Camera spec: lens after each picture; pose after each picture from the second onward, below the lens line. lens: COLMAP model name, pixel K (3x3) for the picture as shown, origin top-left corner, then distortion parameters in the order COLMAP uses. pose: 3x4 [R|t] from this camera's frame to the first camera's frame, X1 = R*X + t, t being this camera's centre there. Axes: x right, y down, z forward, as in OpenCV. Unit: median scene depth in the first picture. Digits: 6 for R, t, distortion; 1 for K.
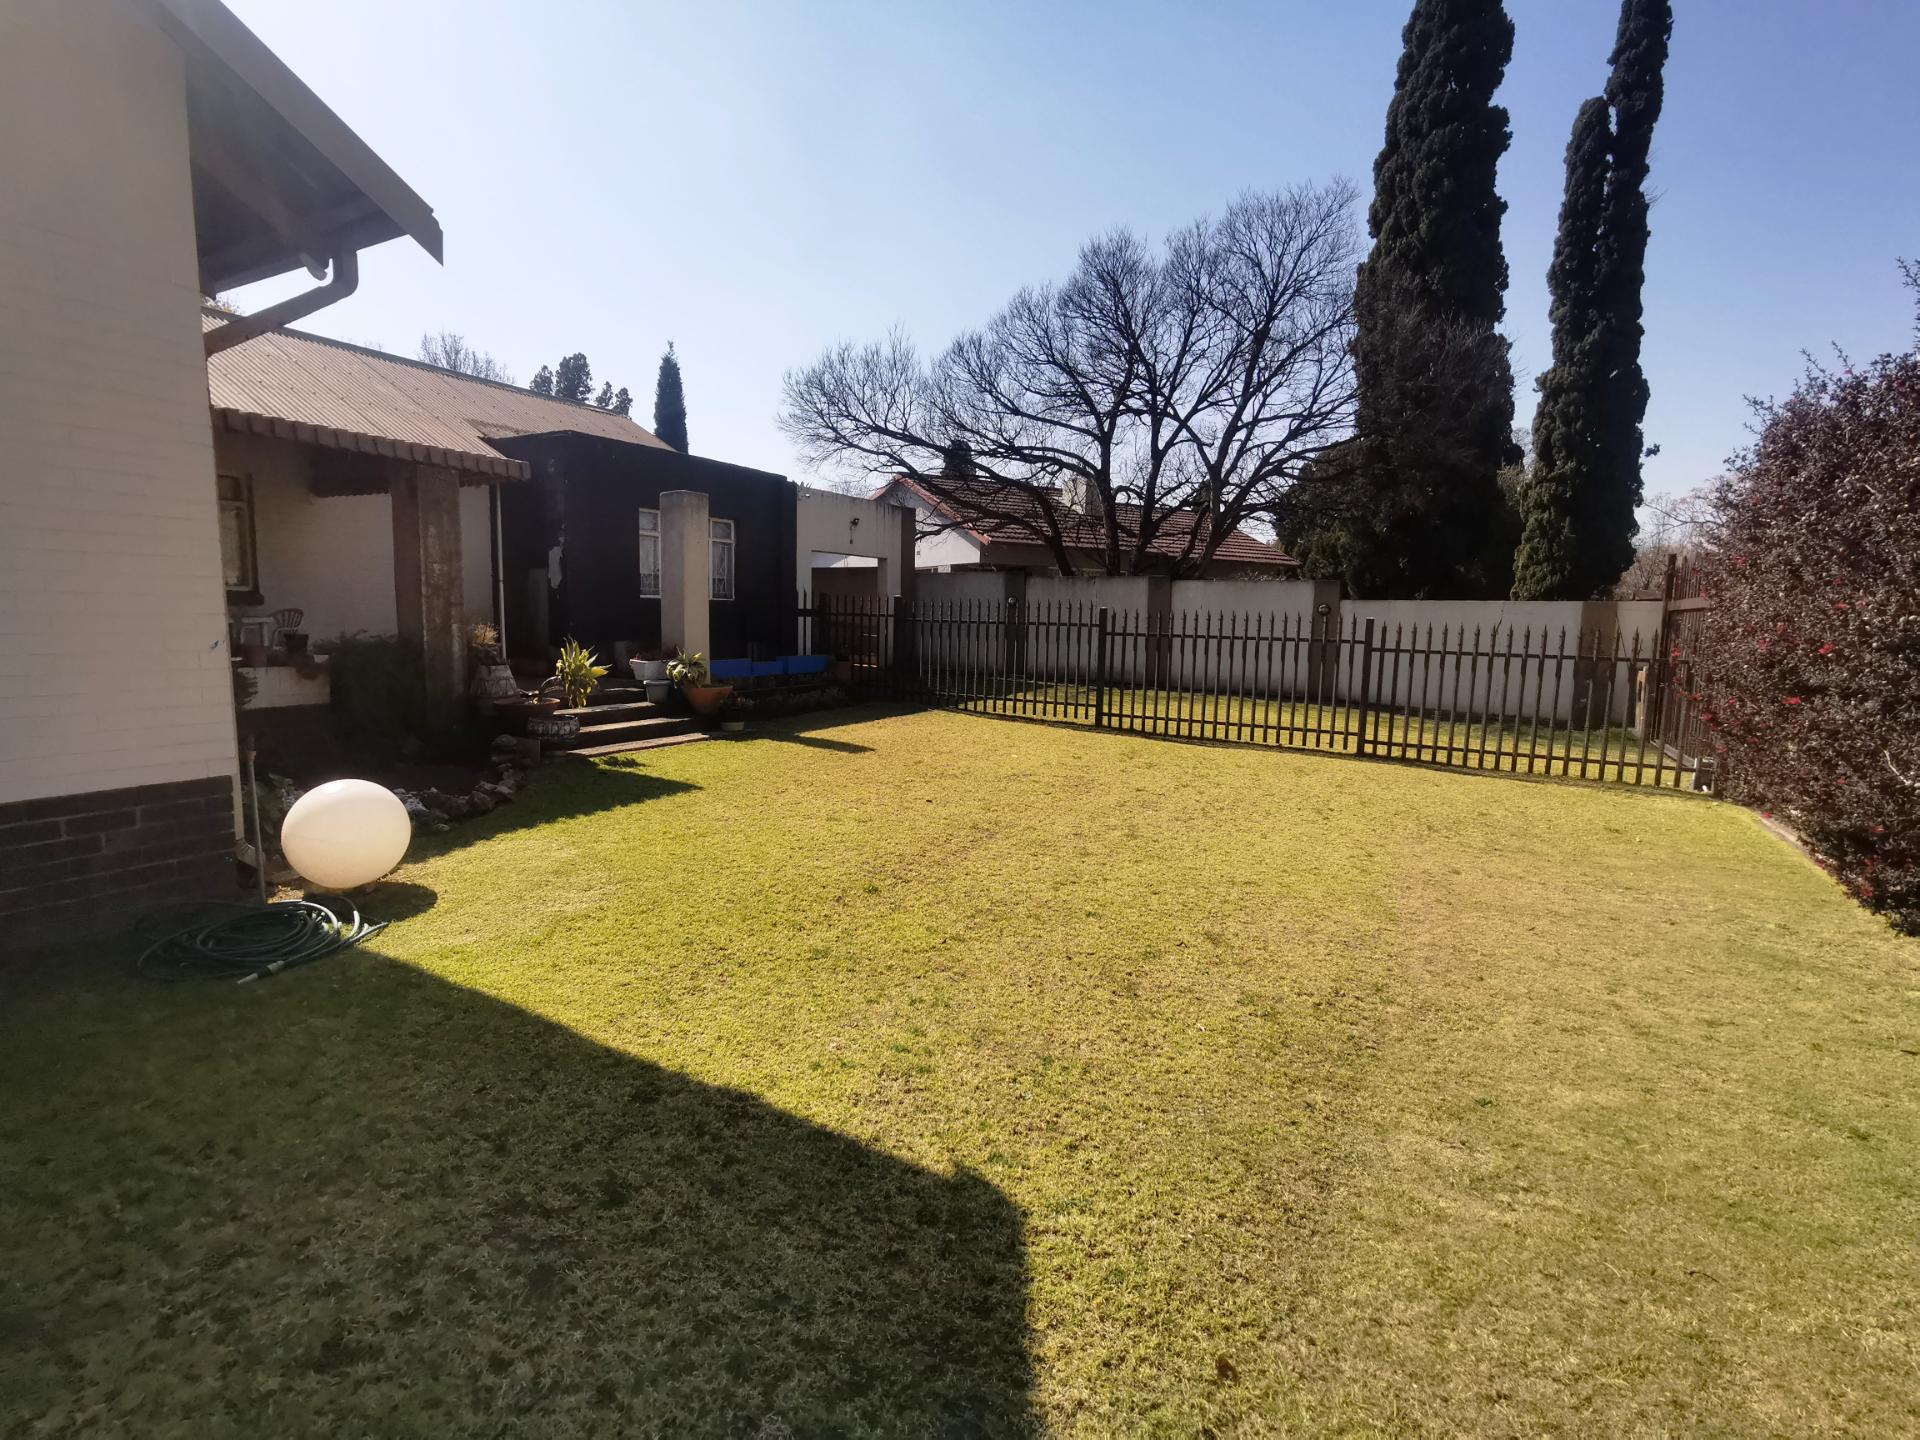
lens RADIAL K [[923.0, 0, 962.9], [0, 923.0, 714.1], [0, 0, 1]] dist [0.004680, 0.001734]
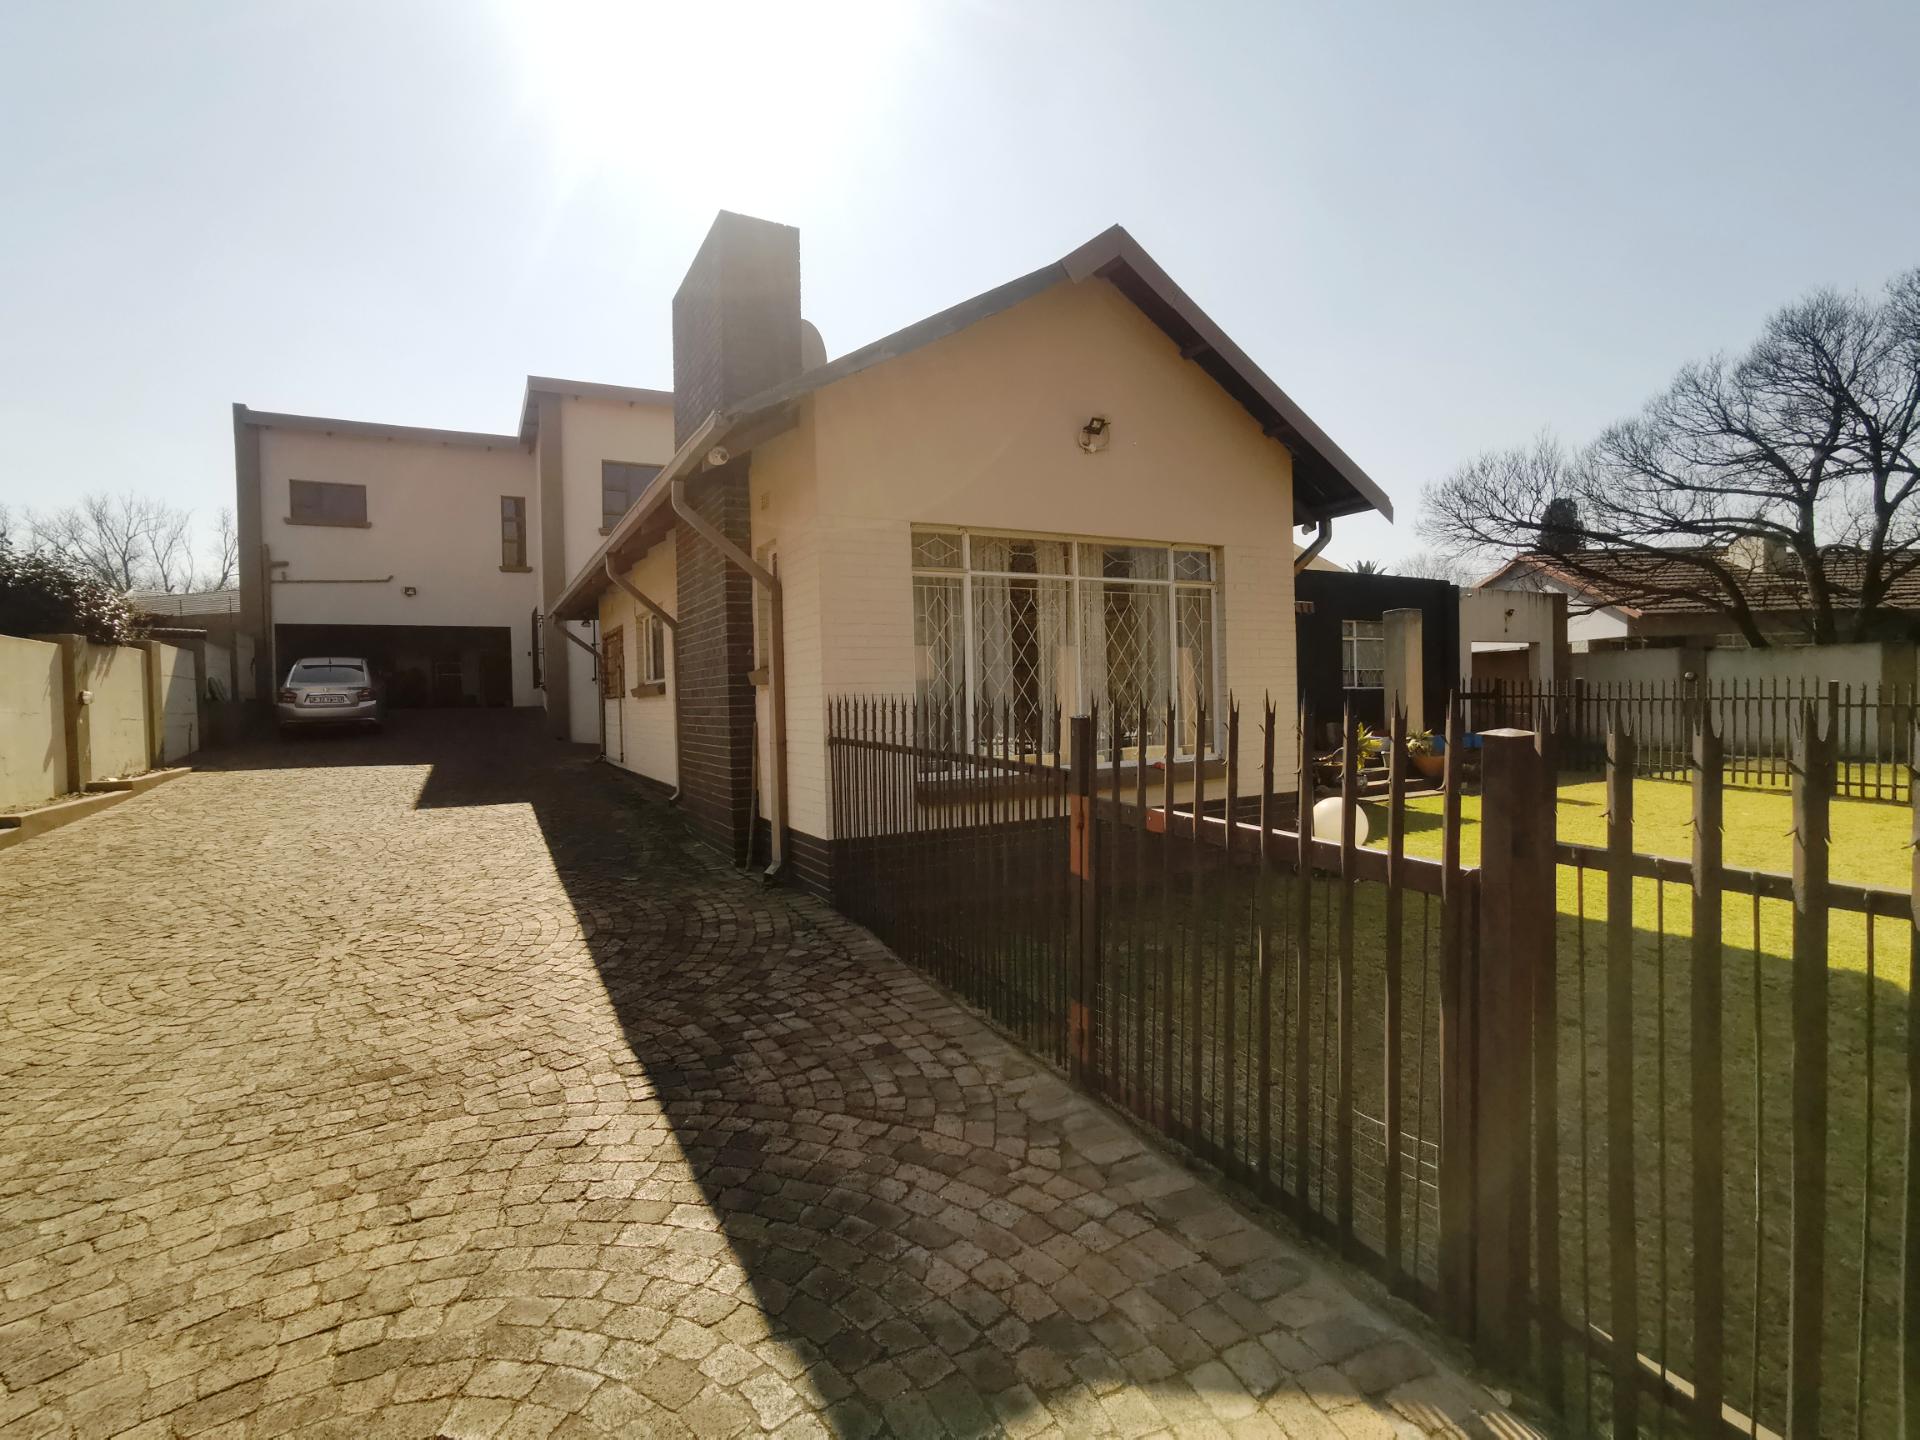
lens RADIAL K [[923.0, 0, 957.2], [0, 923.0, 722.3], [0, 0, 1]] dist [0.004680, 0.001734]
pose [[0.842712, -0.022083, -0.537911, -0.071376], [-0.023698, 0.996668, -0.078042, 0.022168], [0.537842, 0.078515, 0.839382, -0.242565]]
